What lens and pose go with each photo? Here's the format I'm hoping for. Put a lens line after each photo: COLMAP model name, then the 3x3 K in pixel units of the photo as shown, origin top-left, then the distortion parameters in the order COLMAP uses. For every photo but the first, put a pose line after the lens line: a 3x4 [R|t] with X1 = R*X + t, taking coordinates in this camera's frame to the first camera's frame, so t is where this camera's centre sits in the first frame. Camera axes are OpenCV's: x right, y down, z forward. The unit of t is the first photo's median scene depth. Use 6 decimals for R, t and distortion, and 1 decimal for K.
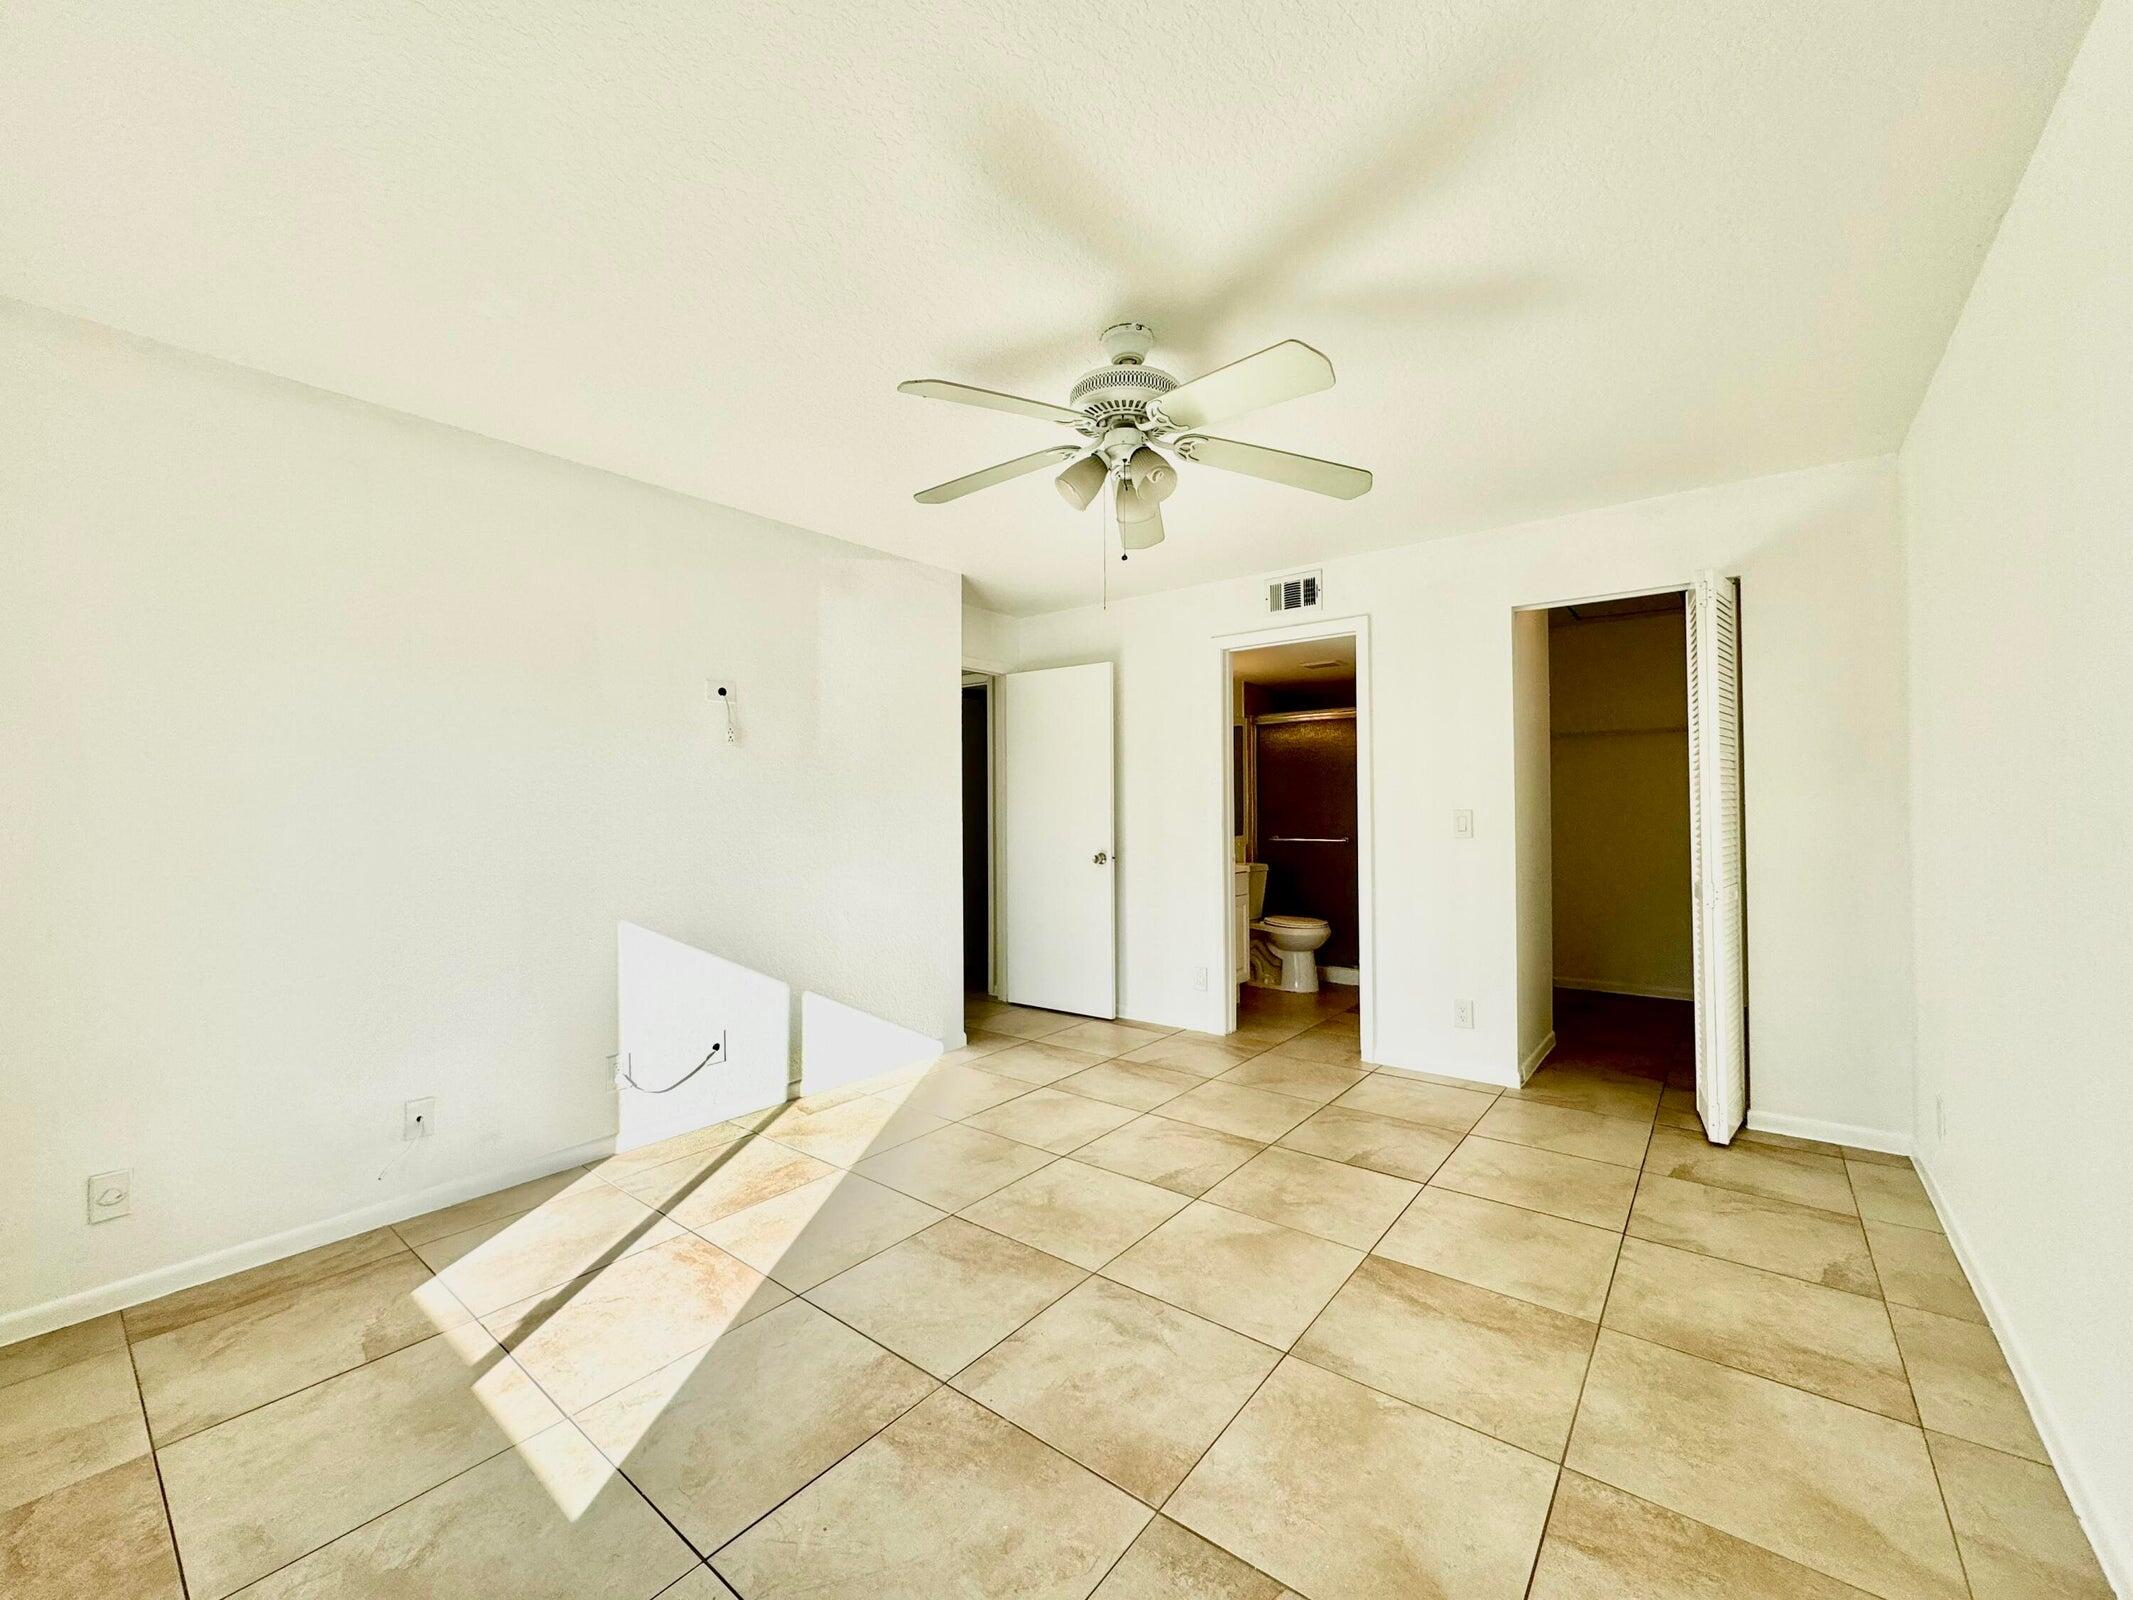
lens RADIAL K [[848.0, 0, 1062.8], [0, 848.0, 800.1], [0, 0, 1]] dist [-0.001334, -0.000500]
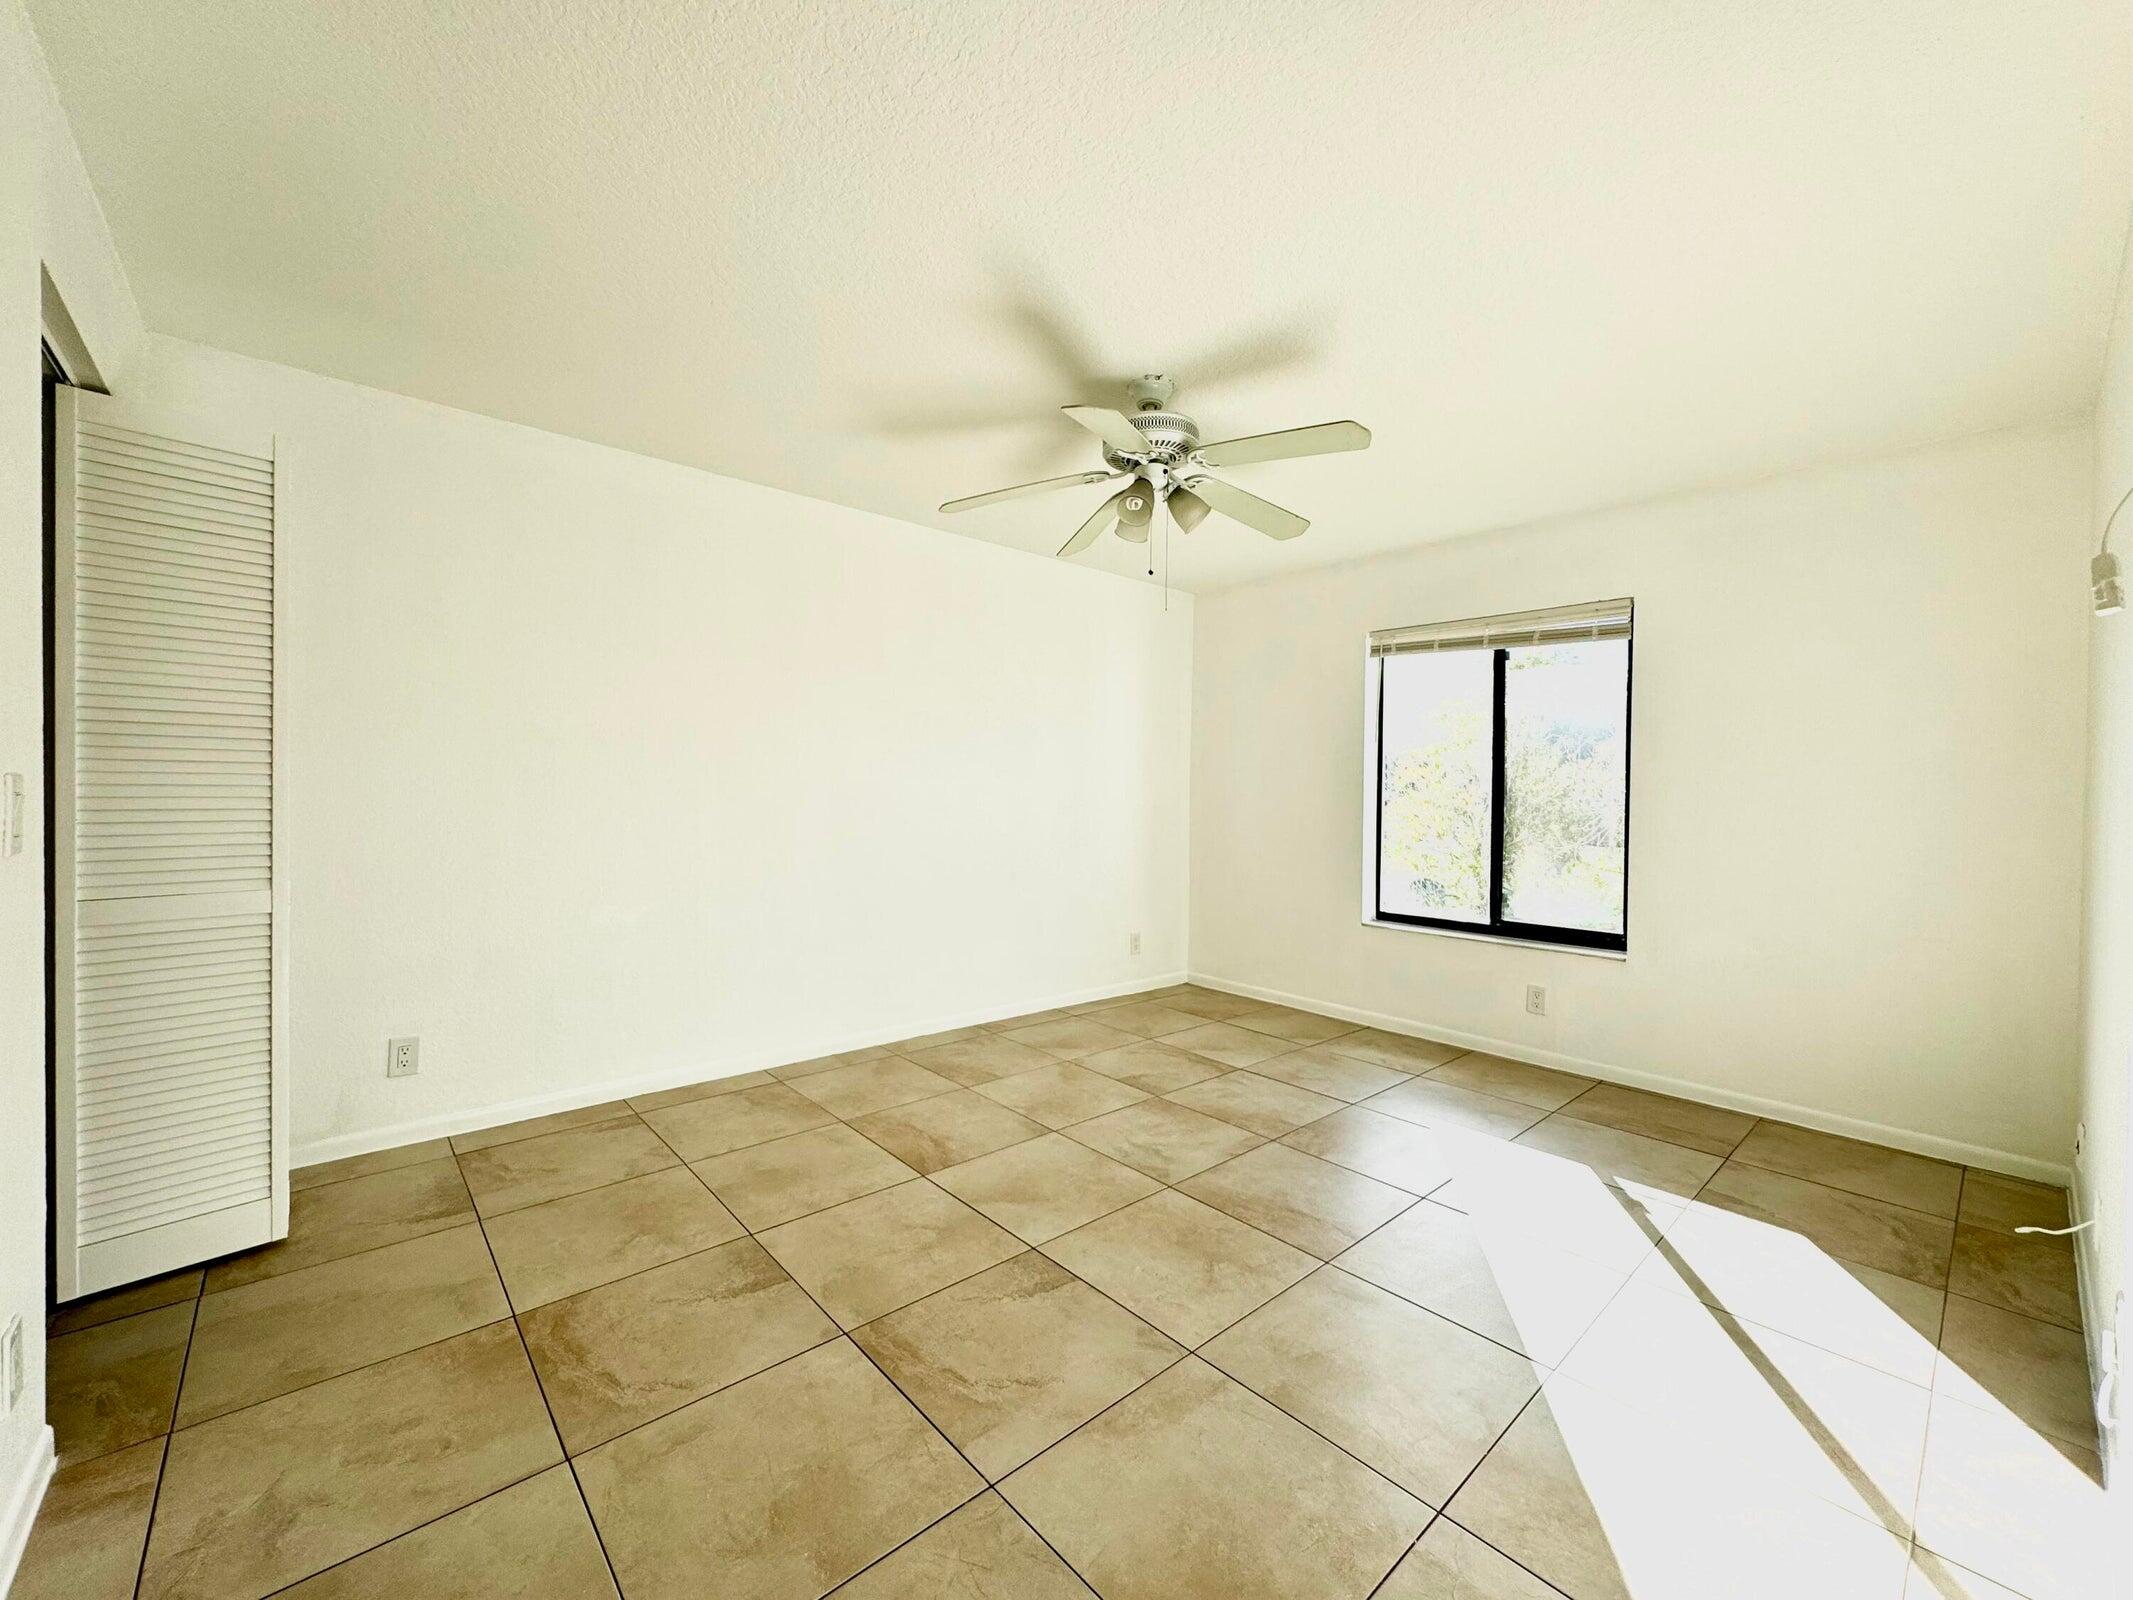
lens RADIAL K [[848.0, 0, 1068.9], [0, 848.0, 794.2], [0, 0, 1]] dist [-0.001334, -0.000500]
pose [[-0.986233, -0.009304, 0.165100, -0.013408], [-0.009533, 0.999954, -0.000593, 0.025284], [-0.165087, -0.002159, -0.986277, 2.241723]]
